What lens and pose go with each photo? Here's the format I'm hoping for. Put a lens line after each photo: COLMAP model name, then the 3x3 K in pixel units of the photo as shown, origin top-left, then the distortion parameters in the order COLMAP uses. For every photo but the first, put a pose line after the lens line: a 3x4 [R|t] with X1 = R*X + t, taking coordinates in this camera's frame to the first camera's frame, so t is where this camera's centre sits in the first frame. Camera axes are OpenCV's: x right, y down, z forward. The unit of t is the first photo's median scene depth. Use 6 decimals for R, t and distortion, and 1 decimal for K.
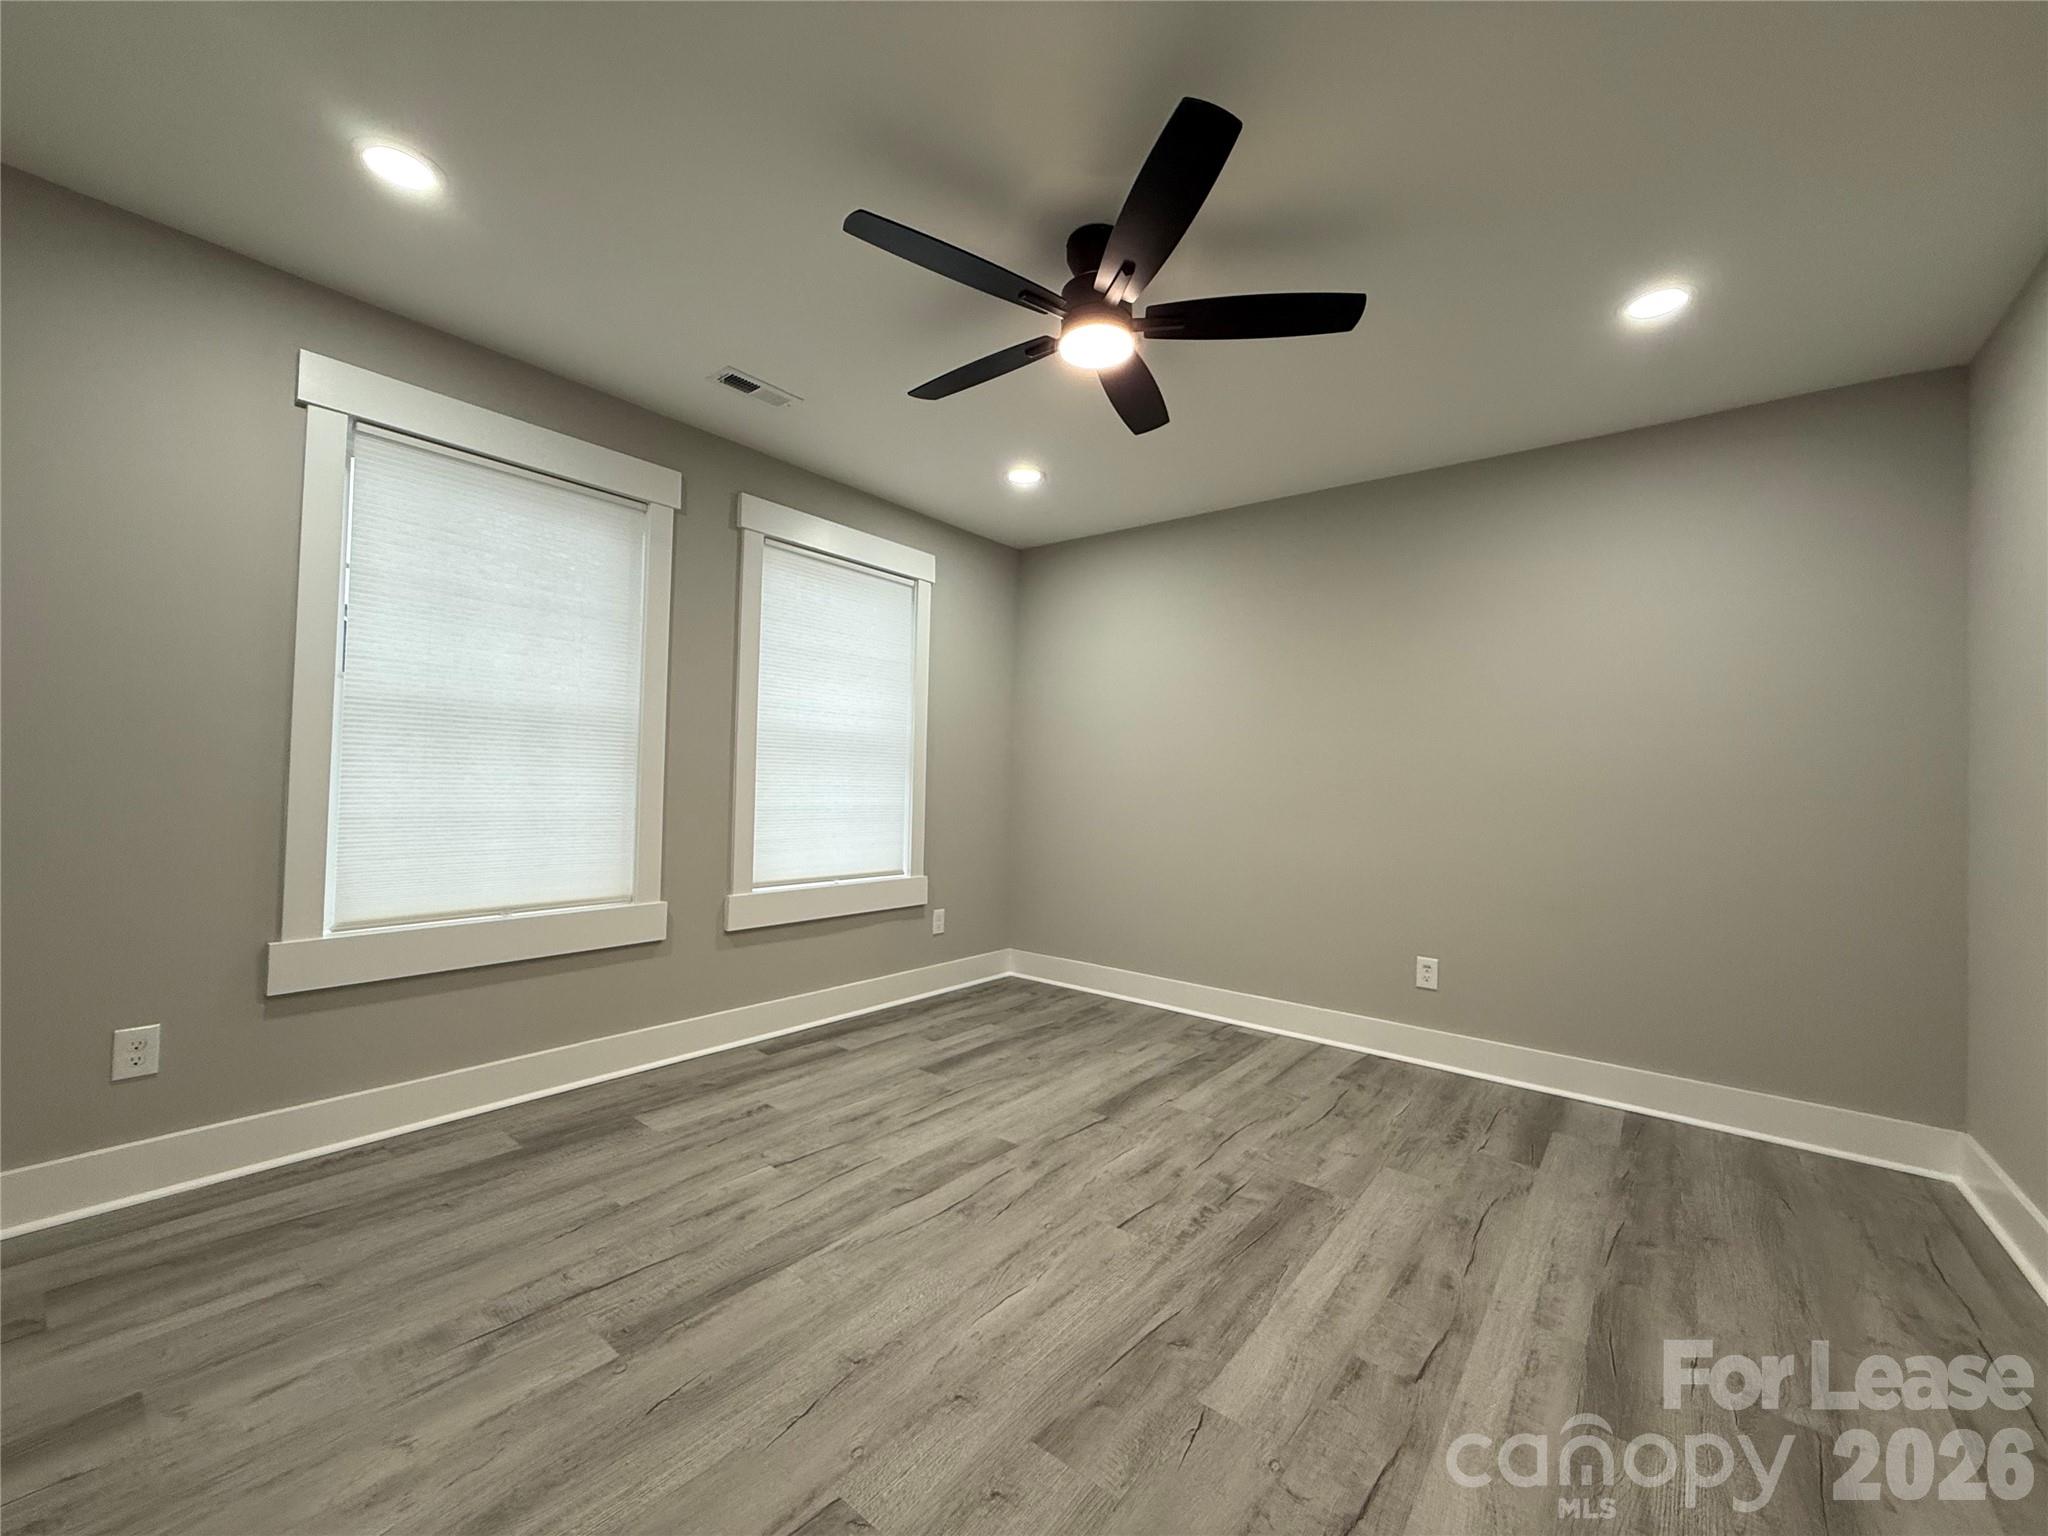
lens RADIAL K [[800.3, 0, 1027.3], [0, 800.3, 768.1], [0, 0, 1]] dist [-0.000136, 0.000554]
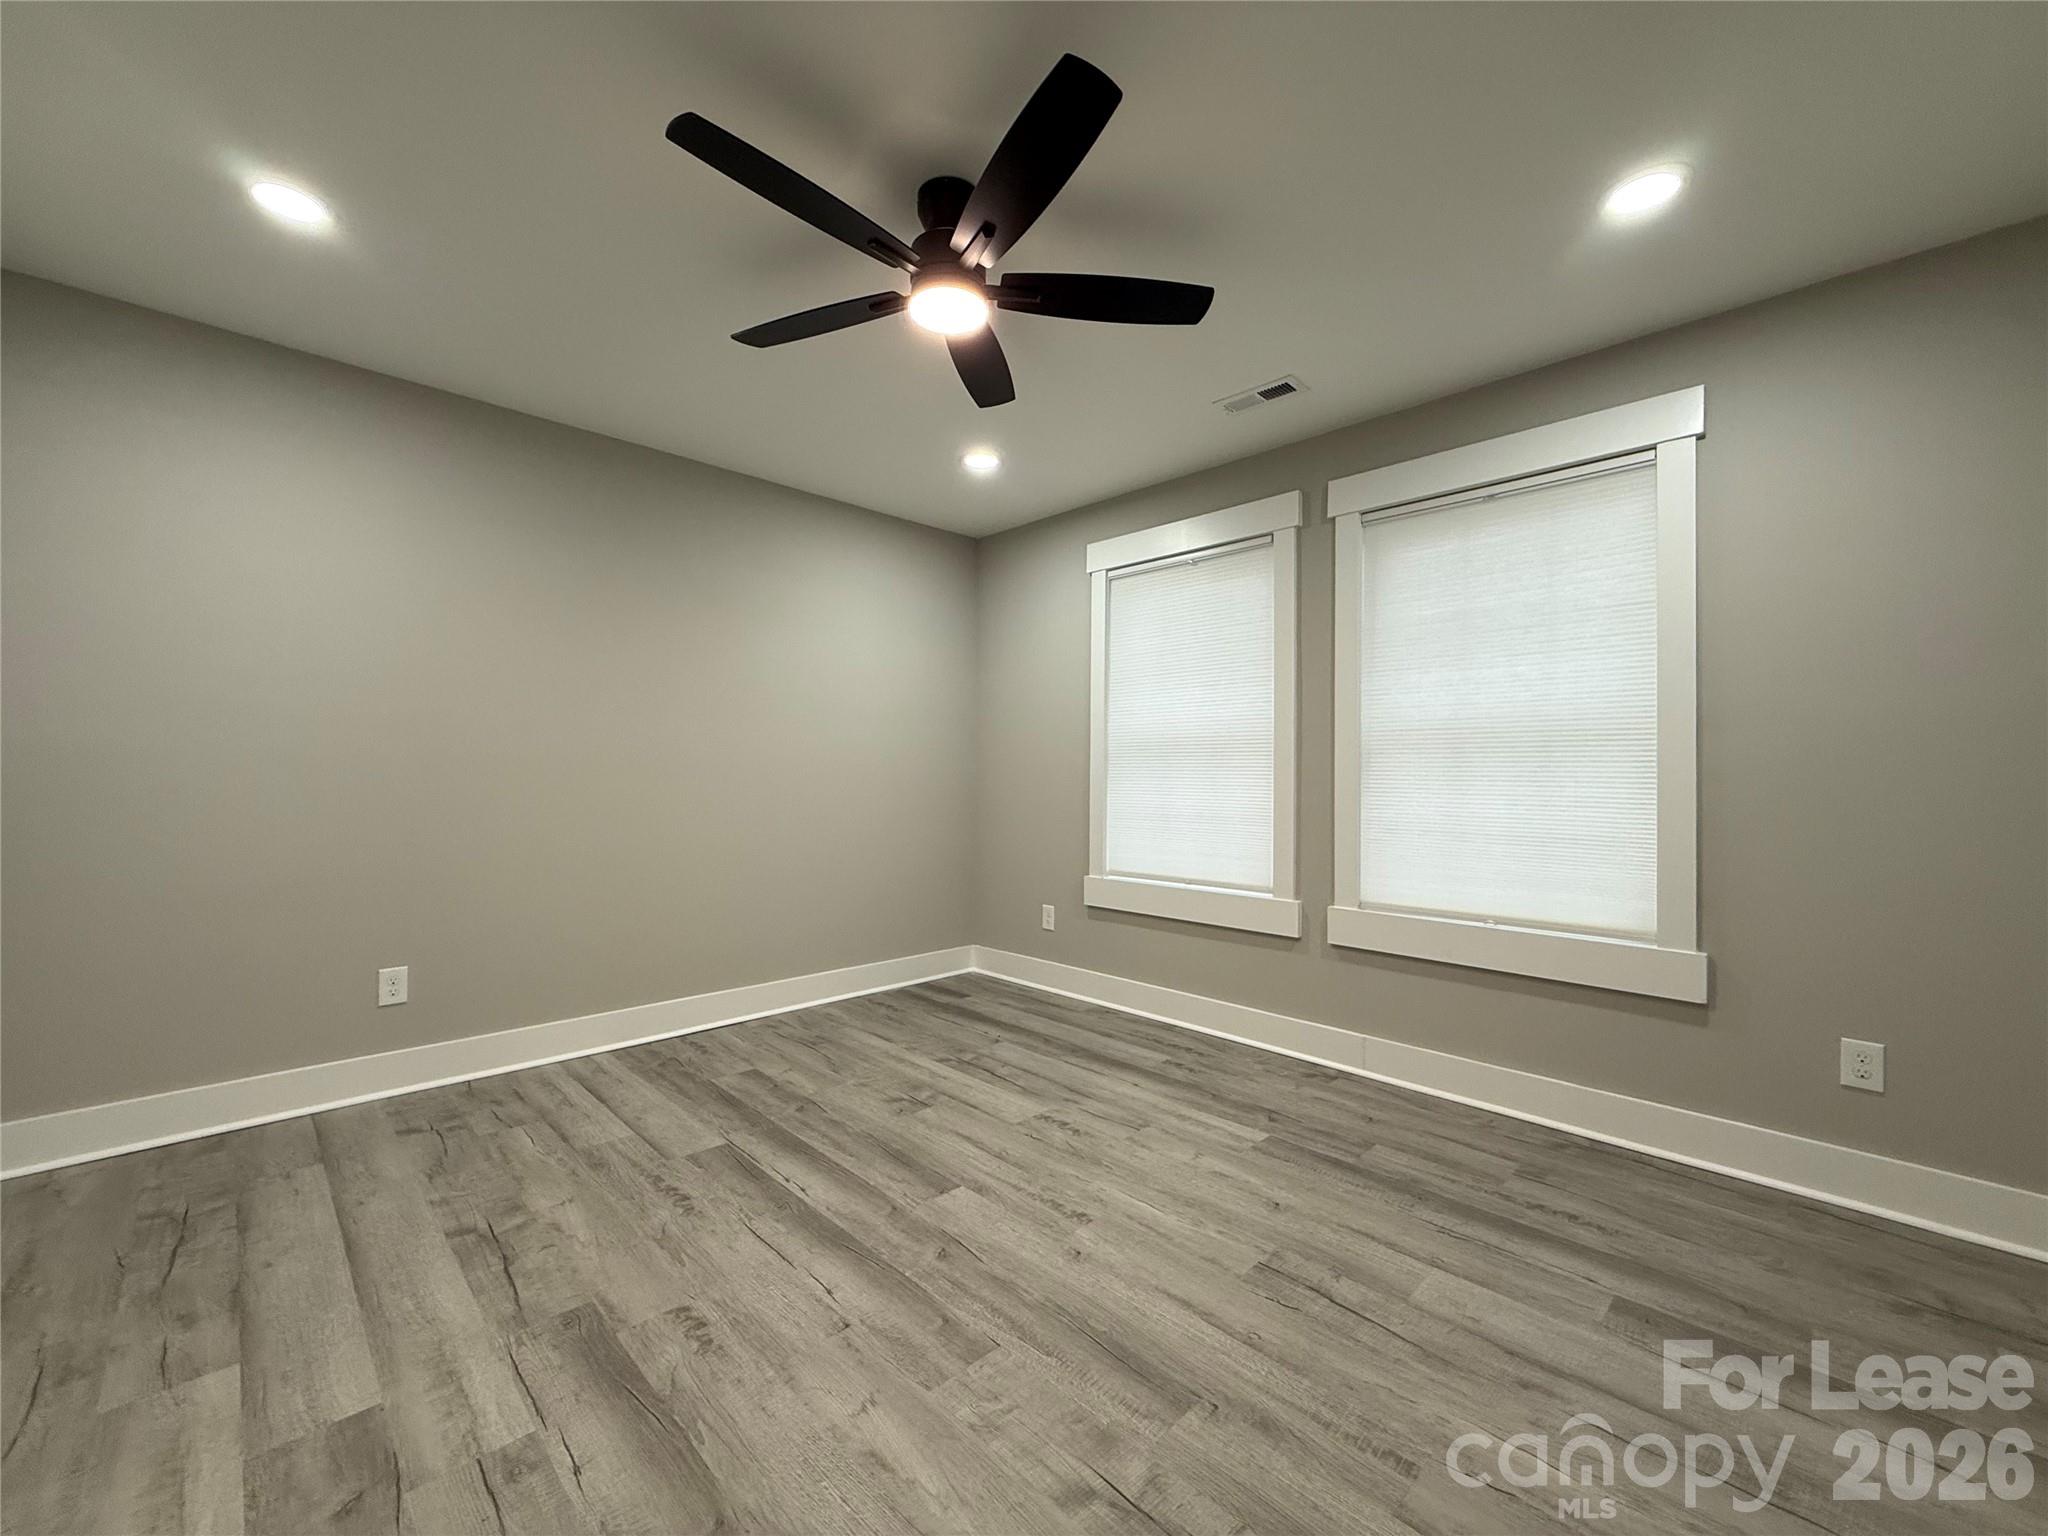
lens RADIAL K [[800.3, 0, 1018.0], [0, 800.3, 770.7], [0, 0, 1]] dist [-0.000136, 0.000554]
pose [[-0.110766, -0.033338, -0.993287, 0.655911], [0.010711, 0.999339, -0.034736, 0.028530], [0.993789, -0.014487, -0.110336, 0.772220]]
